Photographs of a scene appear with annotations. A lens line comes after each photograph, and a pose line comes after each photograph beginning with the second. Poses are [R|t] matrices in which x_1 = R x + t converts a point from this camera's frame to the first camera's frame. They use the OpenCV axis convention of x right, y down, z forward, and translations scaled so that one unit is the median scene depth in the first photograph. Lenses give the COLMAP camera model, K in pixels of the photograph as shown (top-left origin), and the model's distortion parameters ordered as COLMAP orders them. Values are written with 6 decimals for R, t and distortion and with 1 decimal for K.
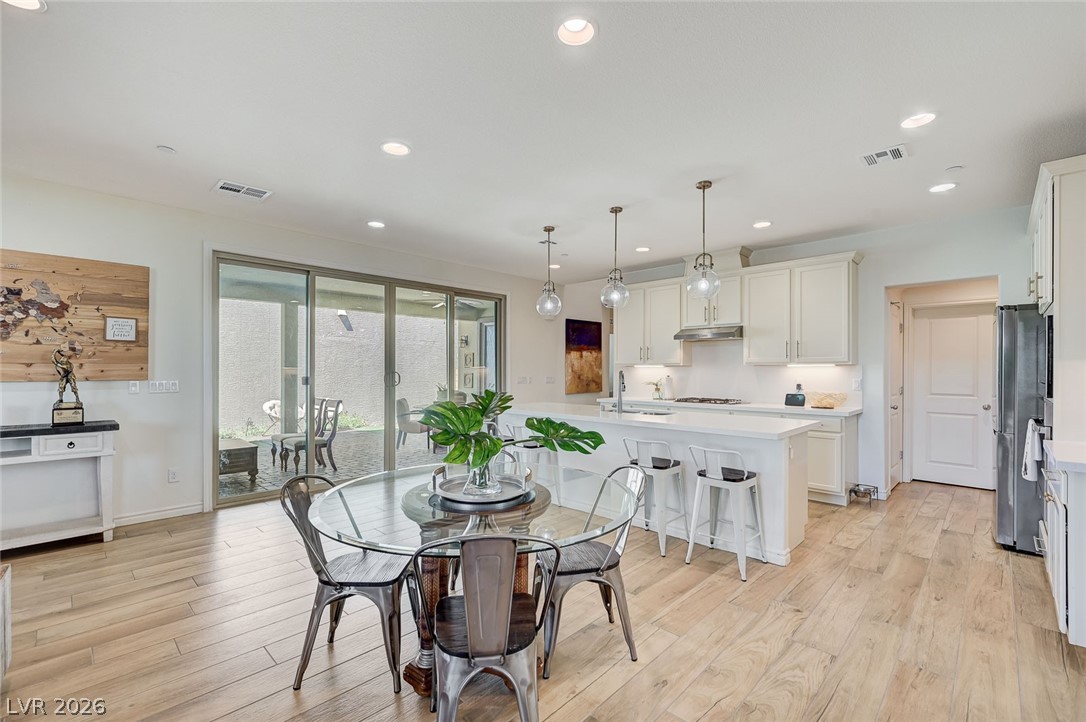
lens RADIAL K [[456.4, 0, 554.2], [0, 456.4, 368.4], [0, 0, 1]] dist [0.003464, -0.004526]
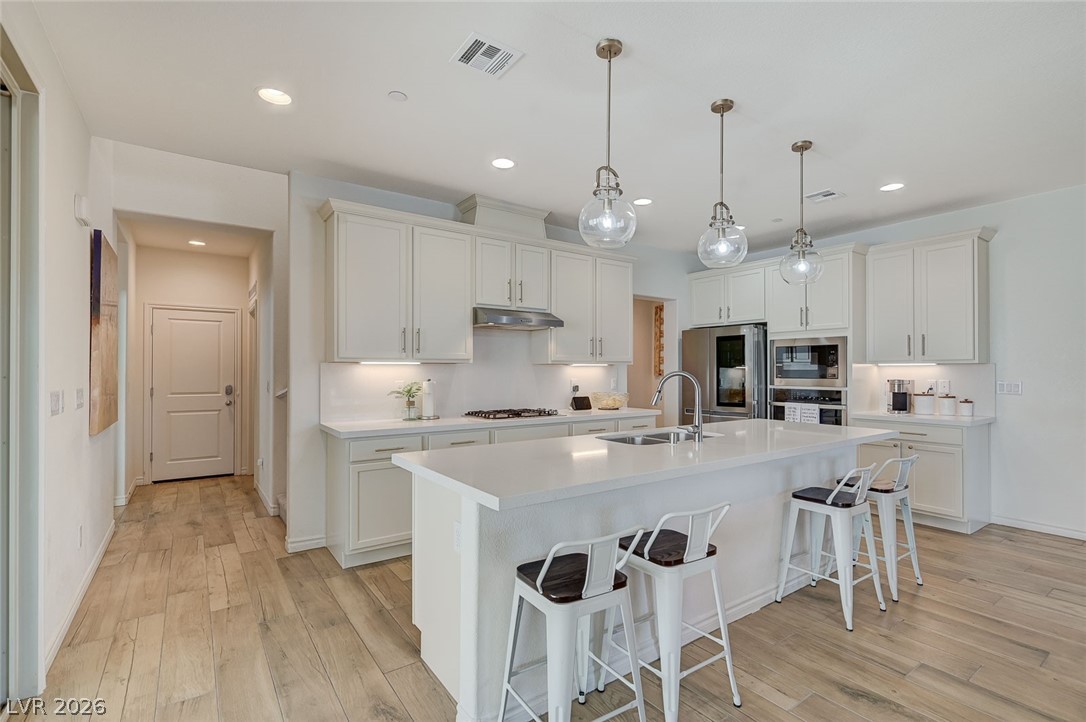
lens RADIAL K [[504.9, 0, 546.0], [0, 504.9, 362.8], [0, 0, 1]] dist [-0.004369, 0.001342]
pose [[0.200526, 0.013292, 0.979598, -0.616054], [-0.003892, 0.999911, -0.012771, 0.003314], [-0.979681, -0.001251, 0.200560, 1.193391]]
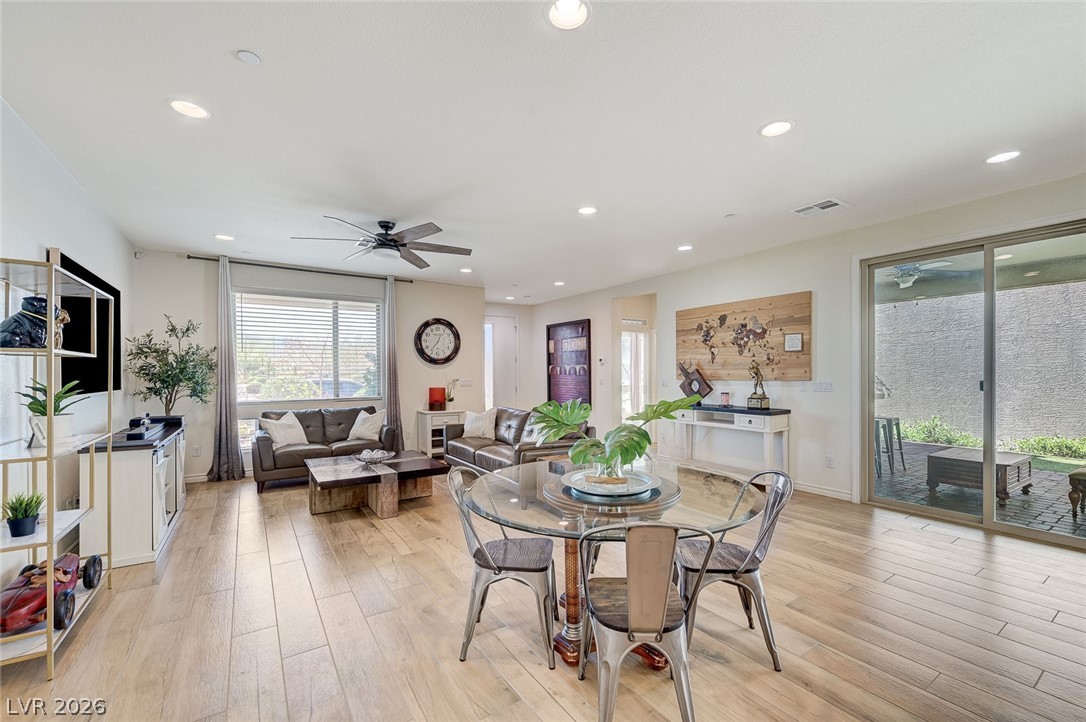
lens RADIAL K [[456.4, 0, 556.0], [0, 456.4, 375.7], [0, 0, 1]] dist [0.003464, -0.004526]
pose [[-0.213423, 0.003808, -0.976952, 0.508234], [0.006722, 0.999974, 0.002429, 0.004077], [0.976937, -0.006049, -0.213443, 0.609769]]
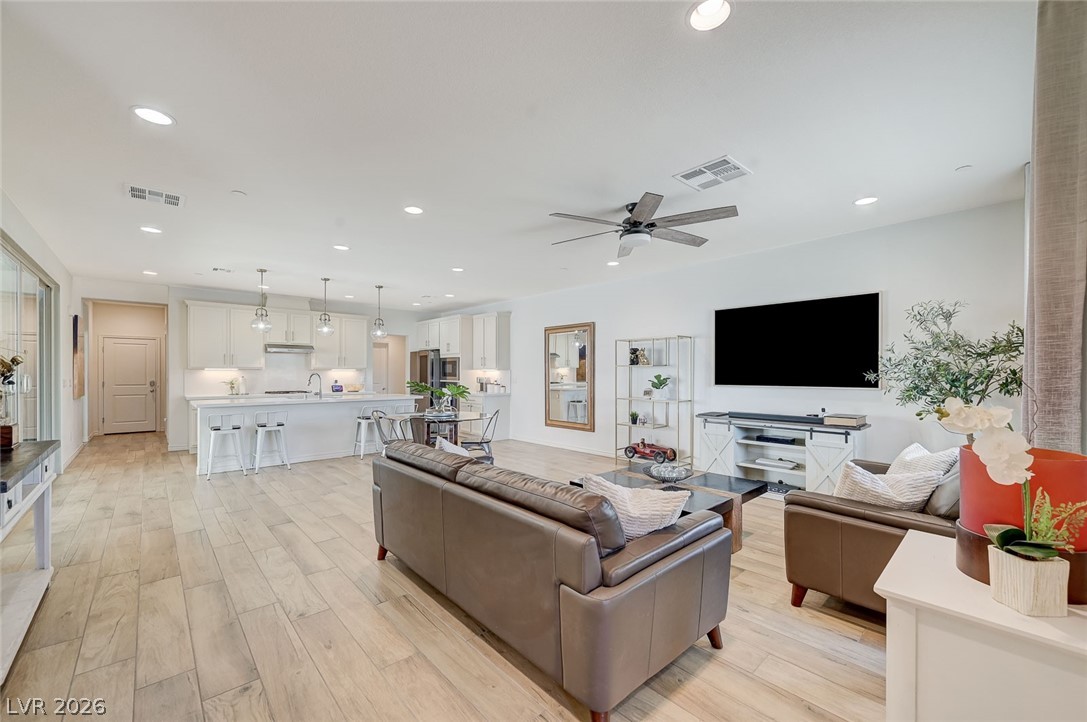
lens RADIAL K [[427.2, 0, 541.2], [0, 427.2, 371.5], [0, 0, 1]] dist [-0.003227, -0.001171]
pose [[0.071150, 0.001011, 0.997465, -1.535558], [-0.005434, 0.999985, -0.000626, -0.004505], [-0.997451, -0.005376, 0.071155, 0.082422]]
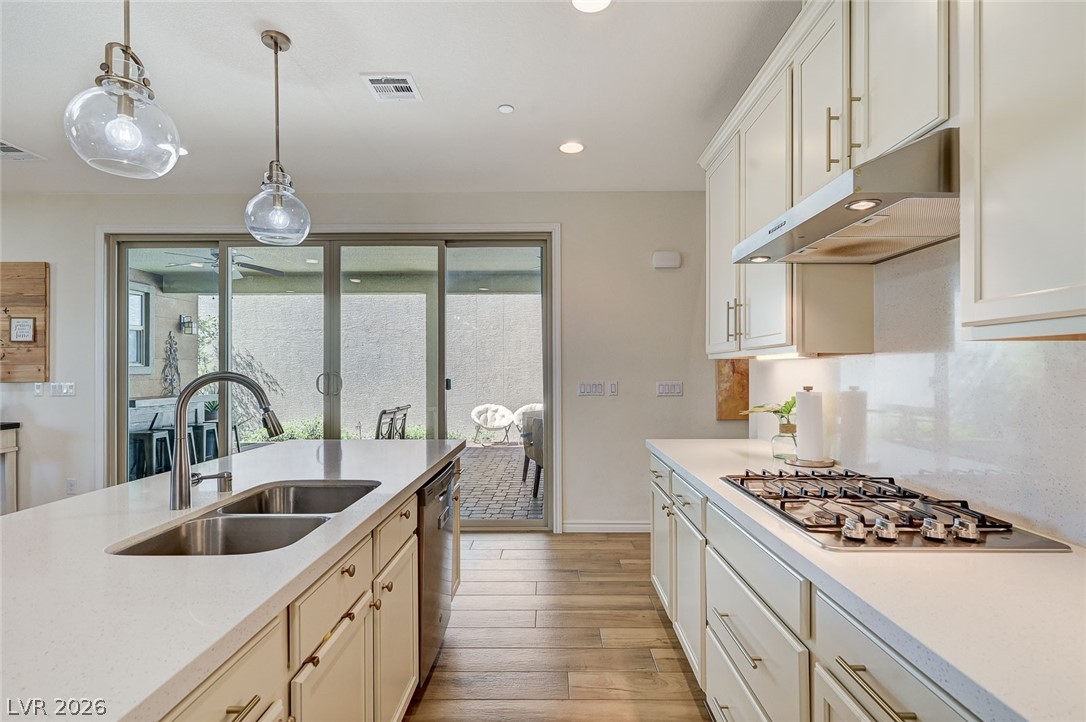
lens RADIAL K [[526.5, 0, 536.0], [0, 526.5, 368.4], [0, 0, 1]] dist [-0.000977, -0.000193]
pose [[0.679654, -0.003943, -0.733523, 0.626273], [0.005266, 0.999986, -0.000497, 0.003562], [0.733514, -0.003525, 0.679665, 1.045105]]
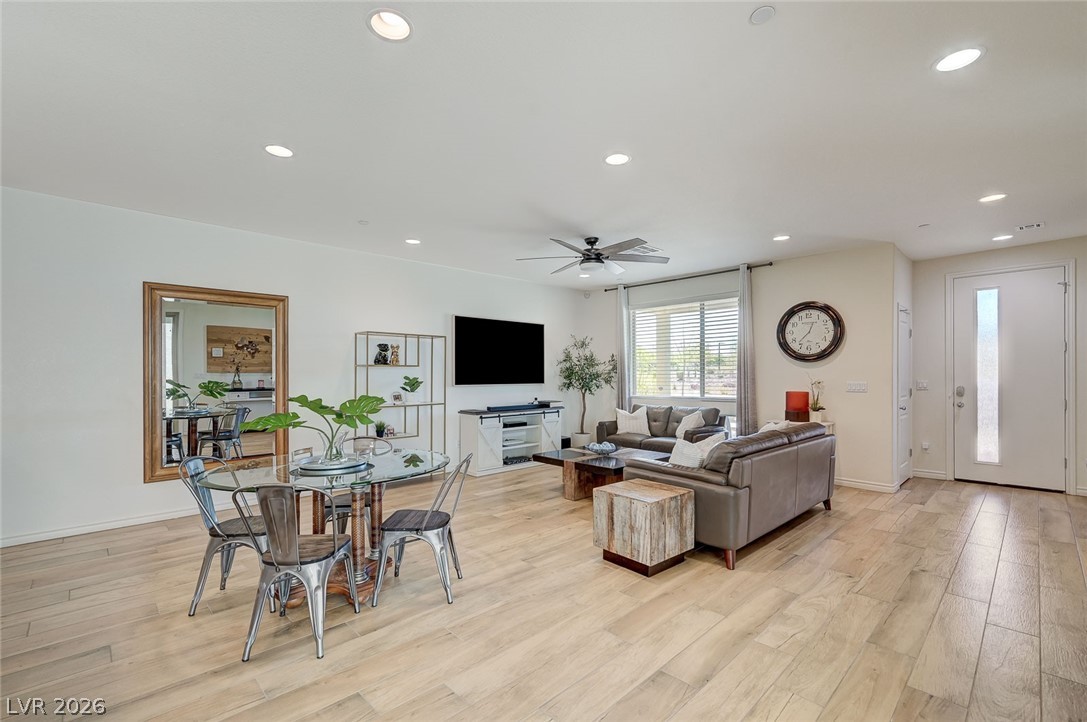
lens RADIAL K [[485.6, 0, 545.7], [0, 485.6, 372.2], [0, 0, 1]] dist [0.002154, -0.000311]
pose [[-0.999298, 0.000426, 0.037469, -0.463302], [0.000134, 0.999969, -0.007817, 0.003662], [-0.037471, -0.007806, -0.999267, 1.316256]]
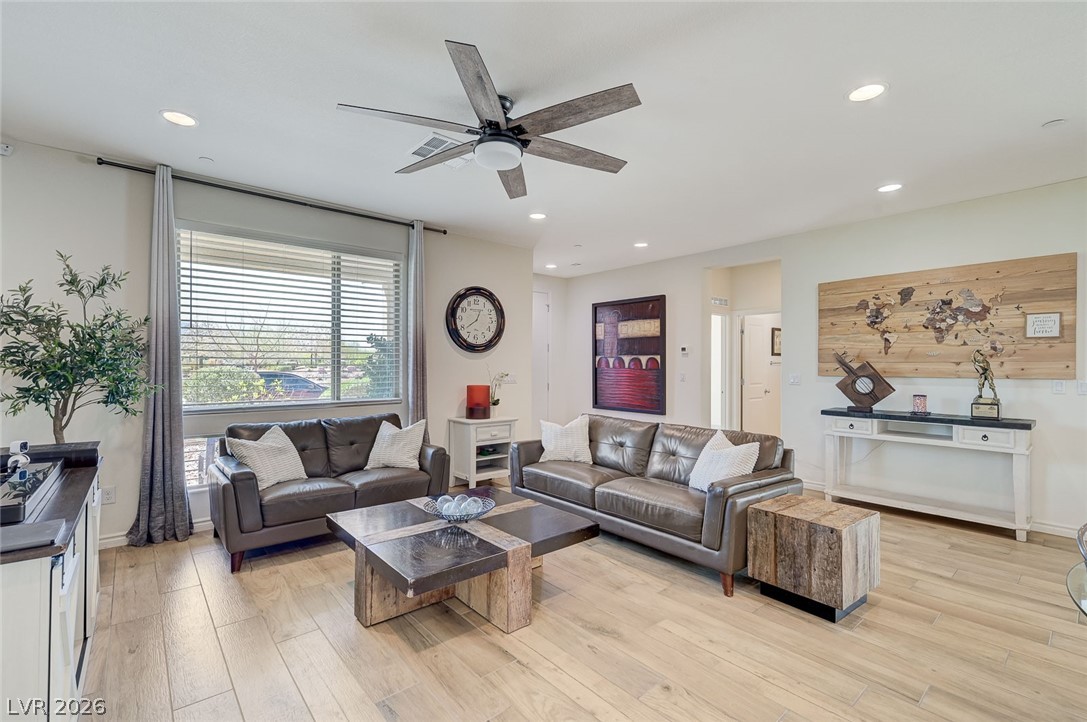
lens RADIAL K [[484.5, 0, 554.3], [0, 484.5, 364.1], [0, 0, 1]] dist [0.000687, 0.000057]
pose [[-0.092823, -0.006140, -0.995664, 0.151687], [-0.000405, 0.999981, -0.006129, 0.001538], [0.995683, -0.000165, -0.092823, 0.083116]]
